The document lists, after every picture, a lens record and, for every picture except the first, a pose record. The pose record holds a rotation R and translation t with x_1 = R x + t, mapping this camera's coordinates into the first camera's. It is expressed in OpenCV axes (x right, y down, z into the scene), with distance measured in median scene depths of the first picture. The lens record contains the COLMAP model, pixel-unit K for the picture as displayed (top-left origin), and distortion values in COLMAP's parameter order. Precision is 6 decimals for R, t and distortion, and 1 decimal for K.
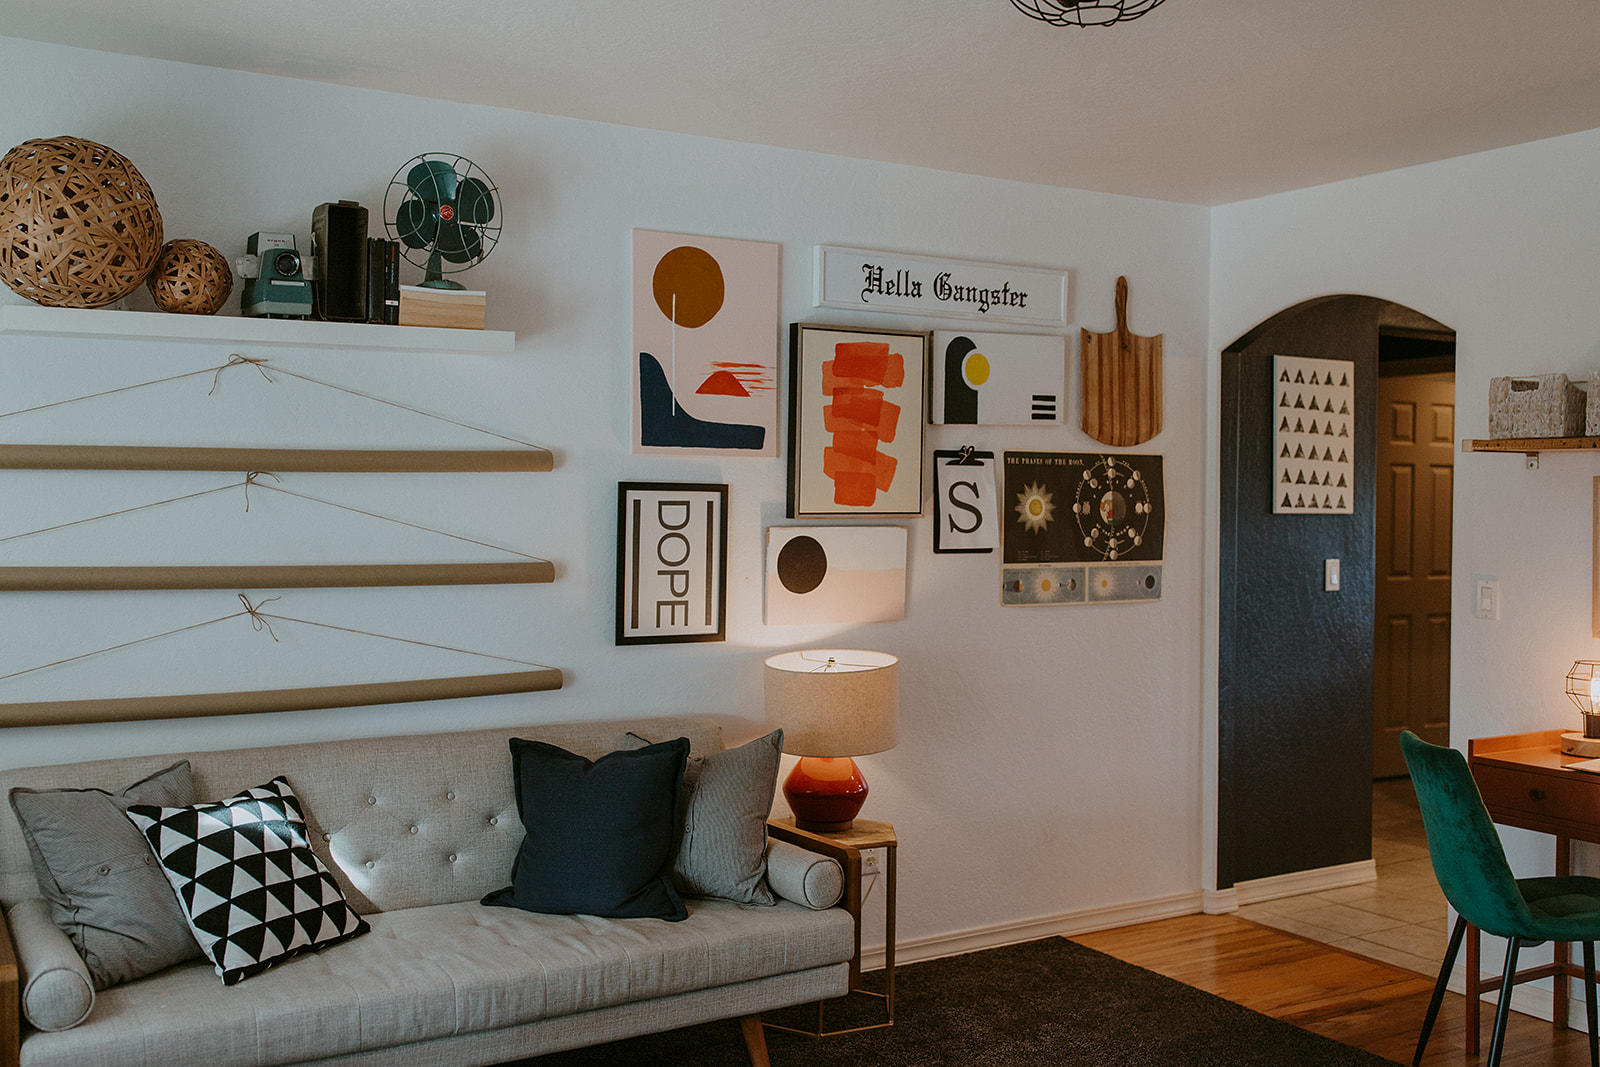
lens RADIAL K [[1528.9, 0, 800.0], [0, 1528.9, 533.5], [0, 0, 1]] dist [0.001458, 0.000579]
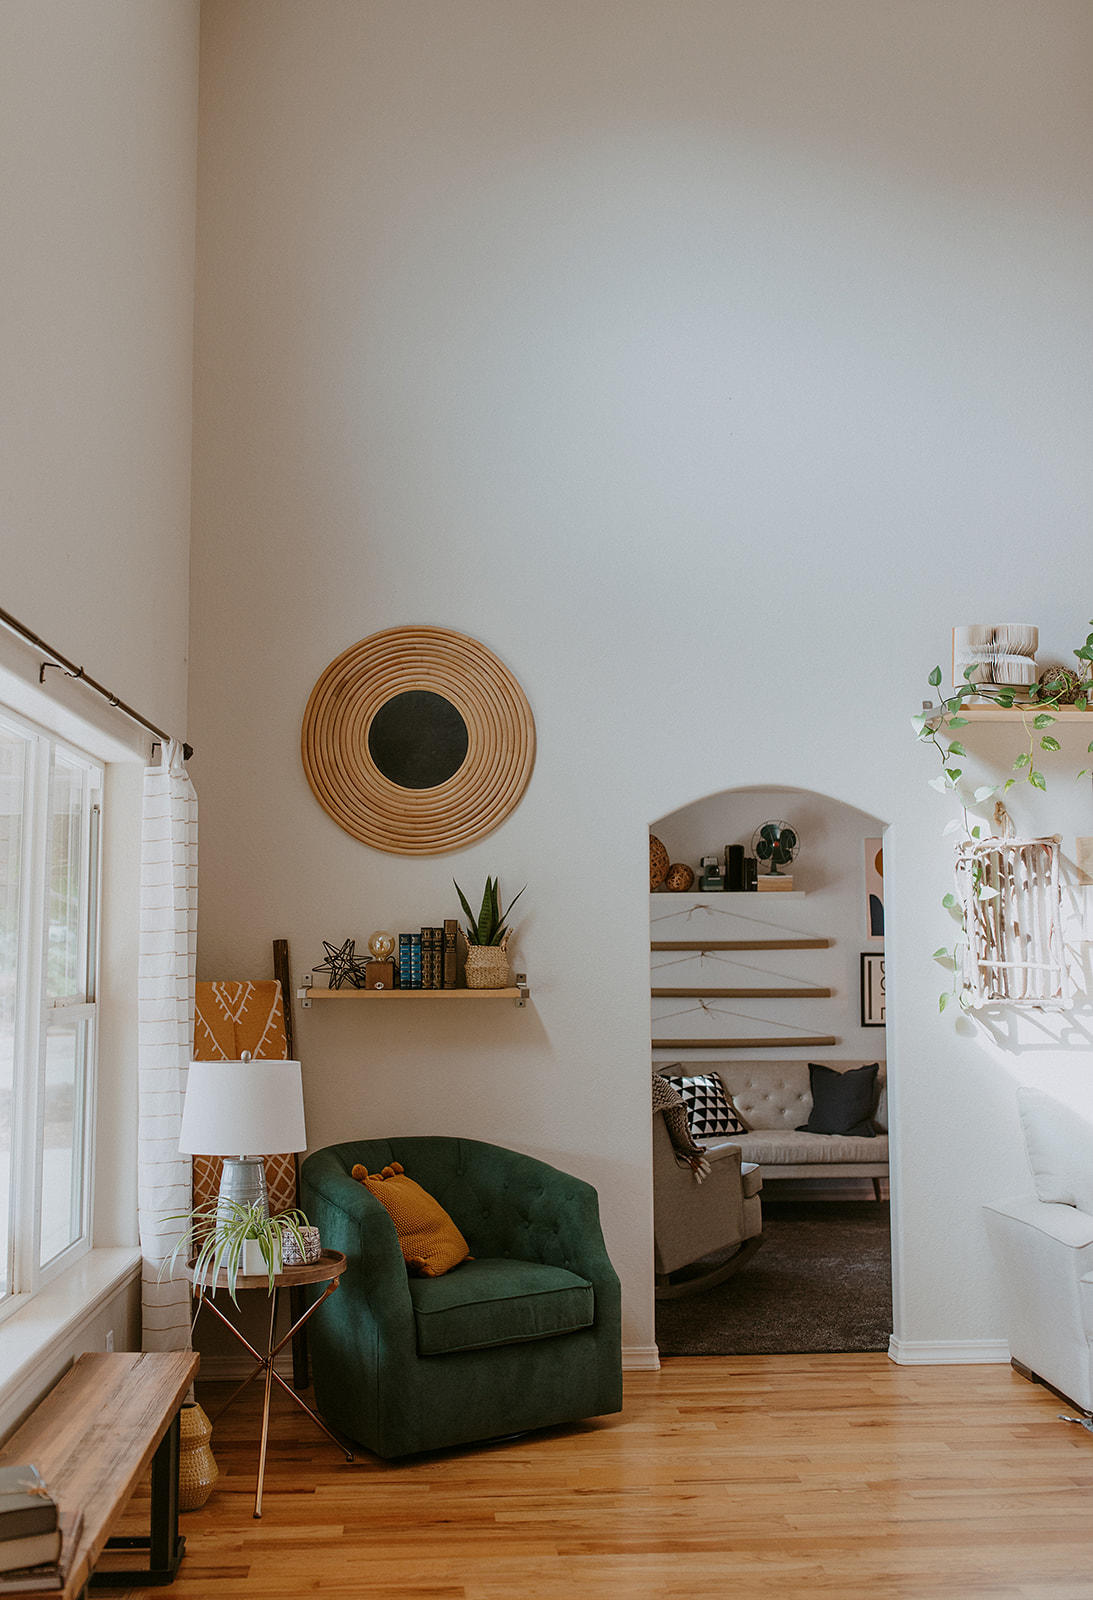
lens RADIAL K [[1569.7, 0, 527.3], [0, 1569.7, 782.6], [0, 0, 1]] dist [-0.000064, 0.014119]
pose [[0.878330, -0.059513, -0.474336, 0.644113], [-0.002427, 0.991653, -0.128914, 0.019144], [0.478049, 0.114380, 0.870854, -1.455555]]
